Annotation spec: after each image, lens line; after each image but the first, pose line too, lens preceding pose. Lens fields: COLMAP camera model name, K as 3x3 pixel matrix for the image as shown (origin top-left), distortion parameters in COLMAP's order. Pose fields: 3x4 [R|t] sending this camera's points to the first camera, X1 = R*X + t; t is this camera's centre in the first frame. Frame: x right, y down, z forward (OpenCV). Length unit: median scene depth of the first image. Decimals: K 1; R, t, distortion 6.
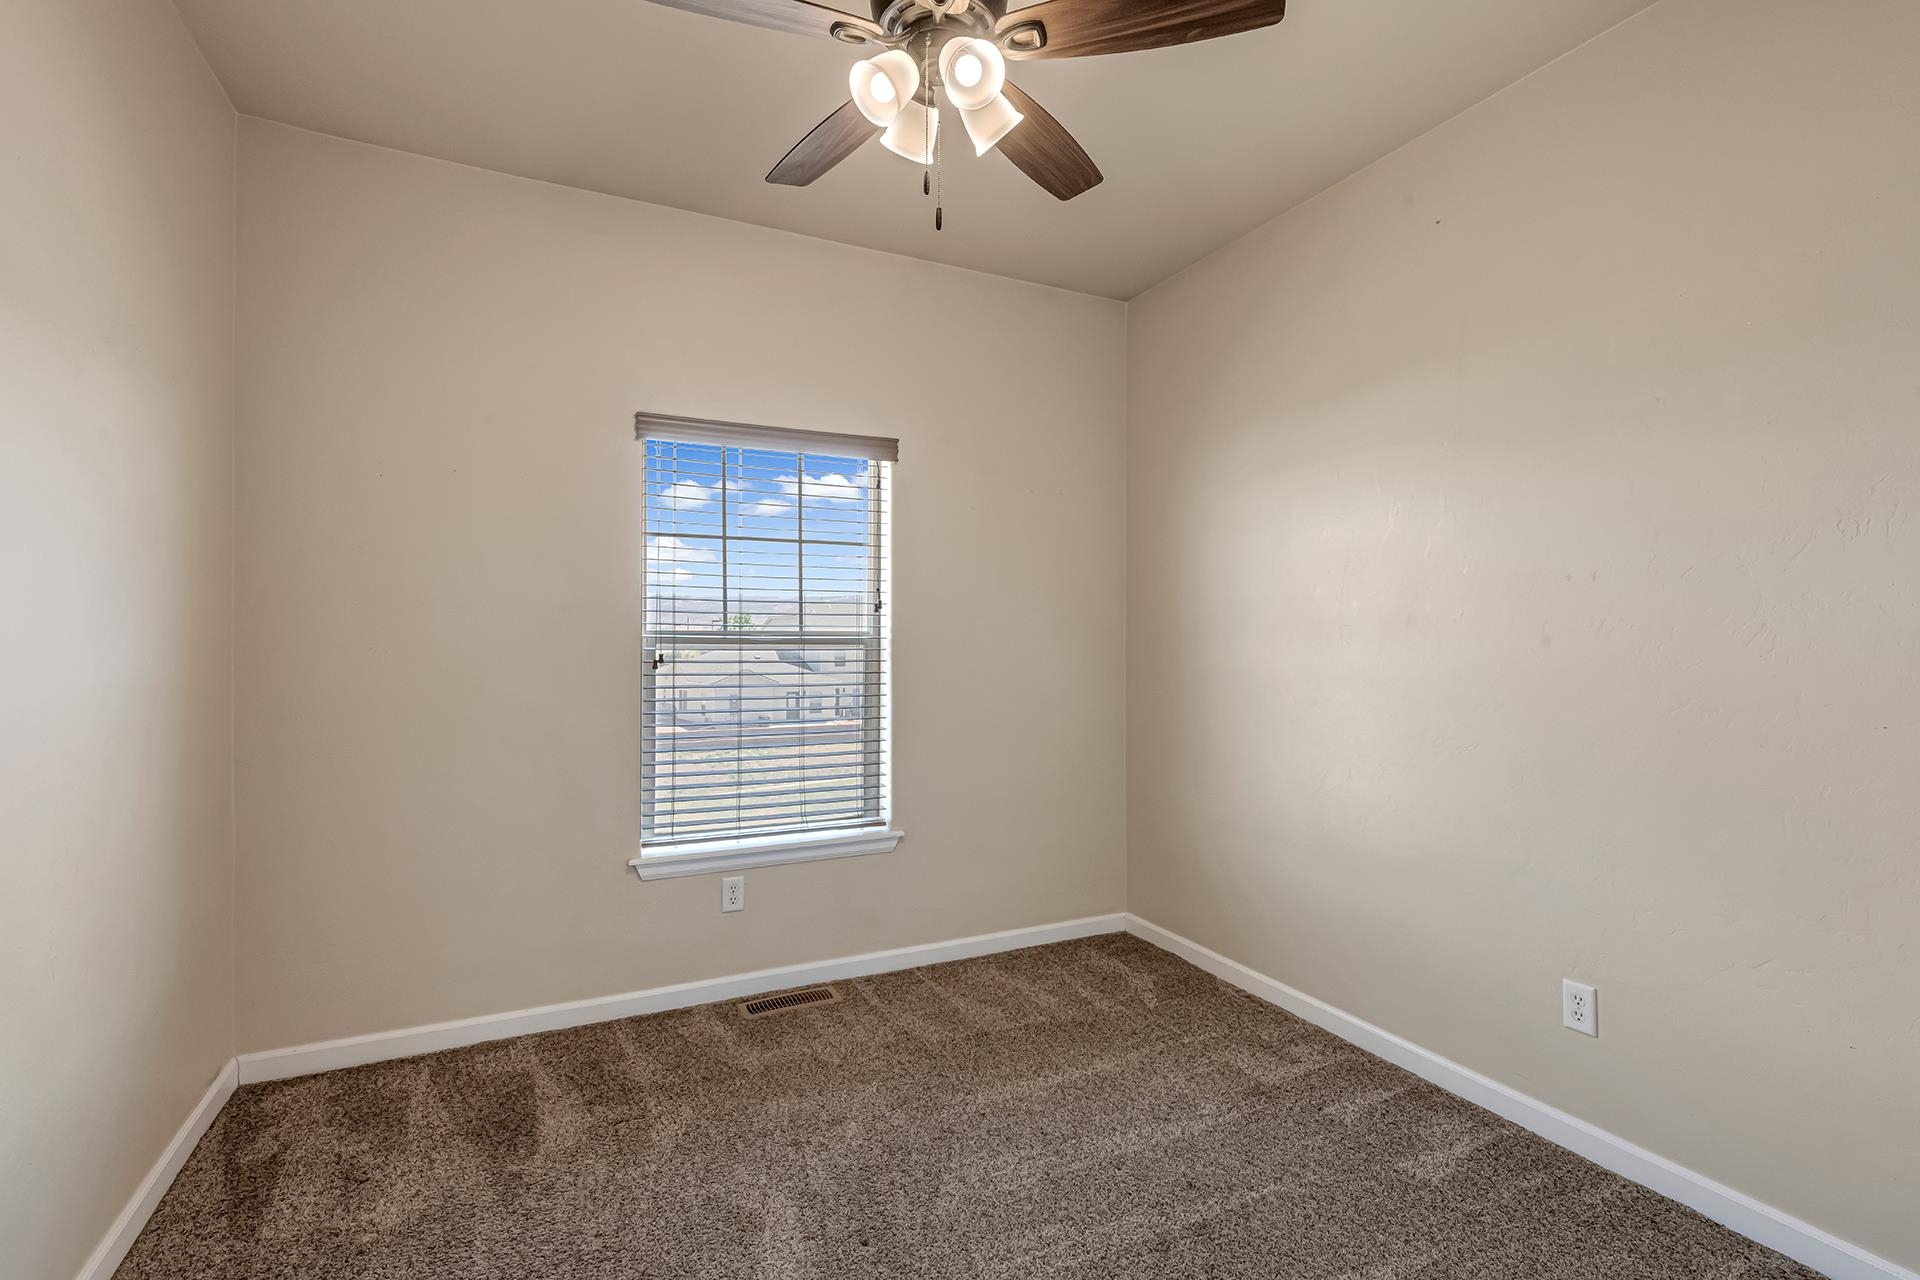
lens RADIAL K [[884.1, 0, 955.4], [0, 884.1, 642.3], [0, 0, 1]] dist [-0.000426, -0.000045]
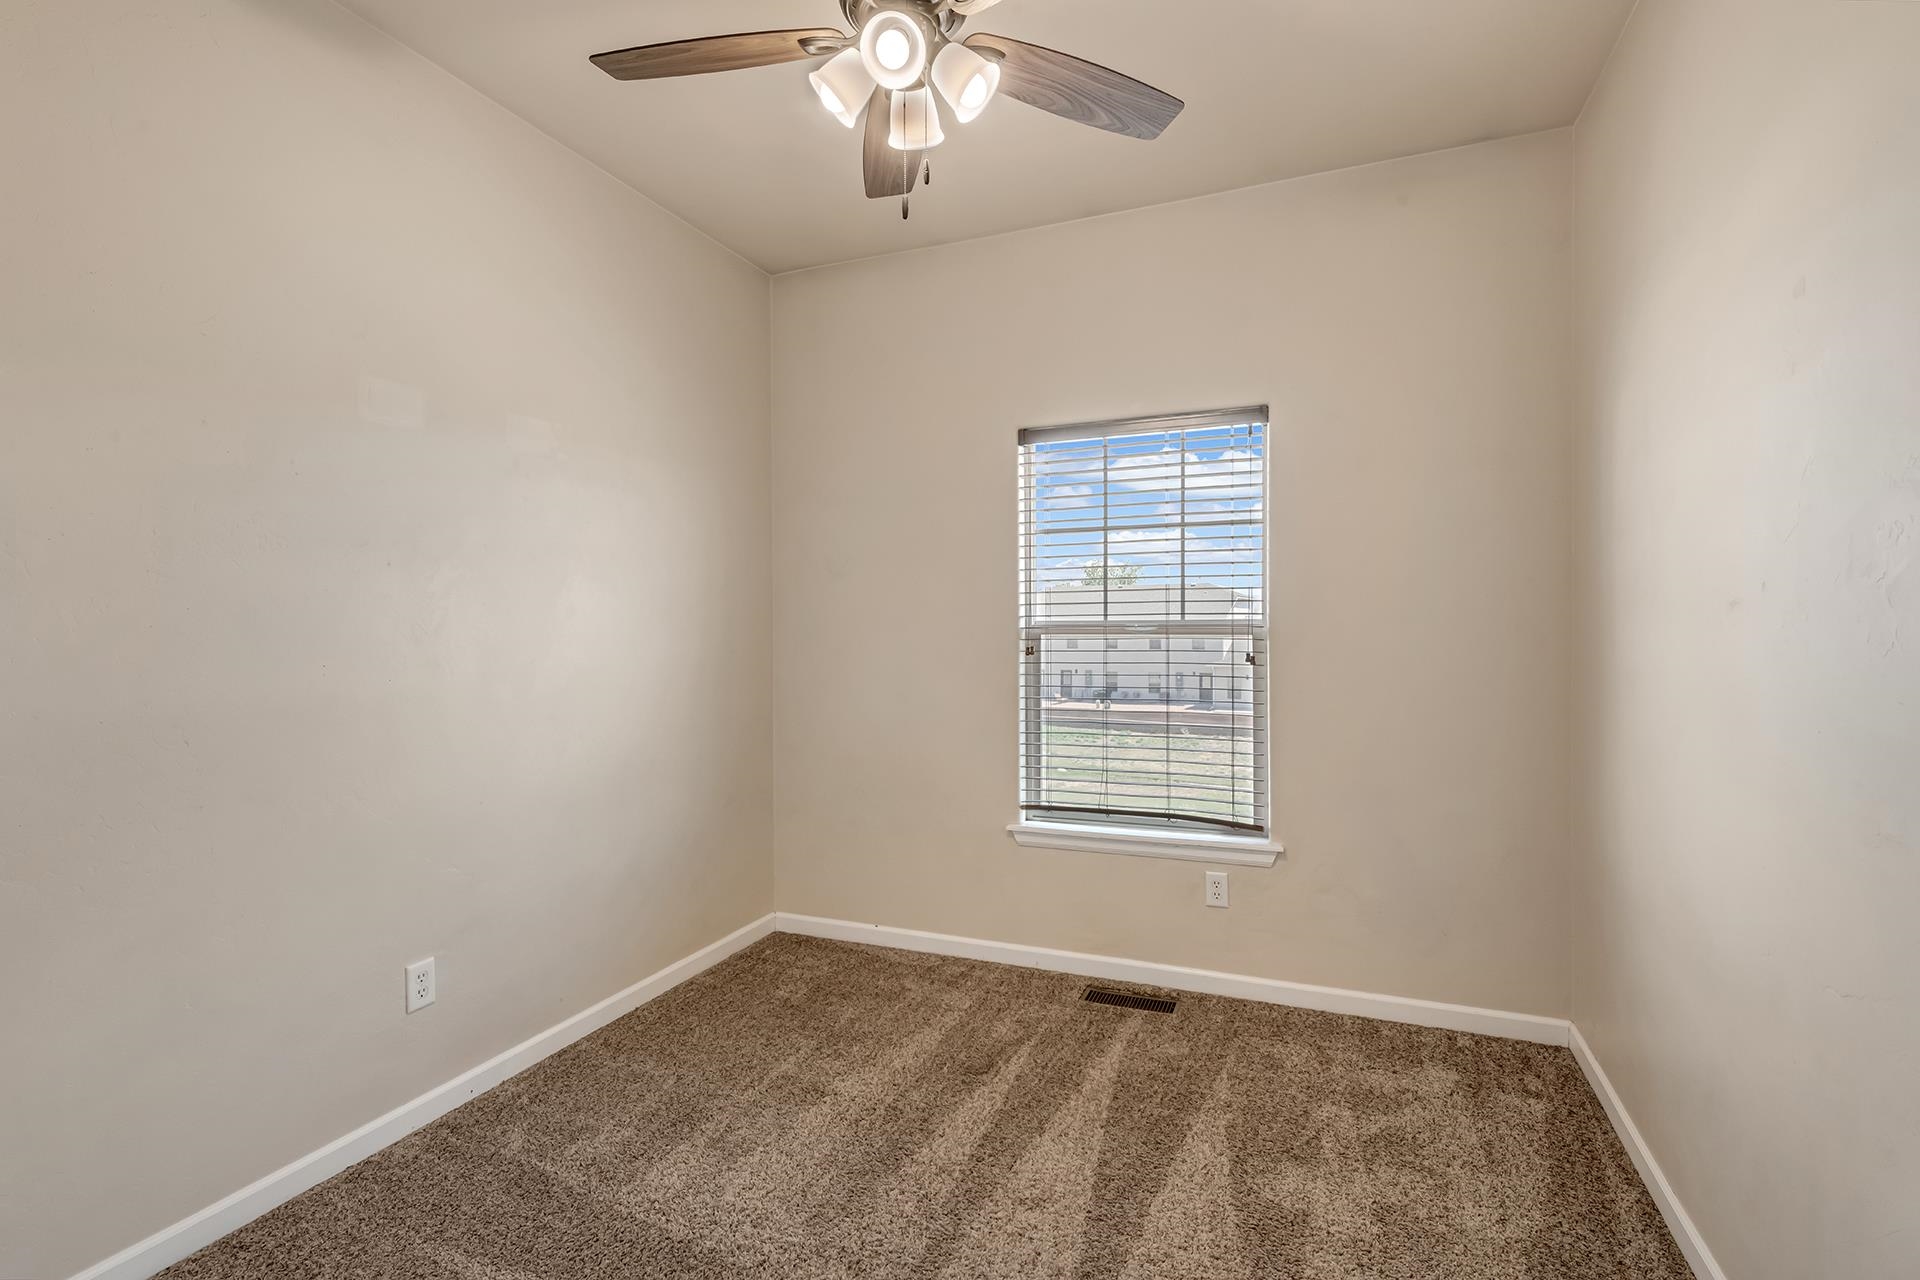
lens RADIAL K [[884.1, 0, 955.4], [0, 884.1, 642.3], [0, 0, 1]] dist [-0.000426, -0.000045]
pose [[0.660388, 0.002233, -0.750921, 0.395314], [0.006731, 0.999938, 0.008893, 0.002267], [0.750894, -0.010928, 0.660332, 0.192435]]
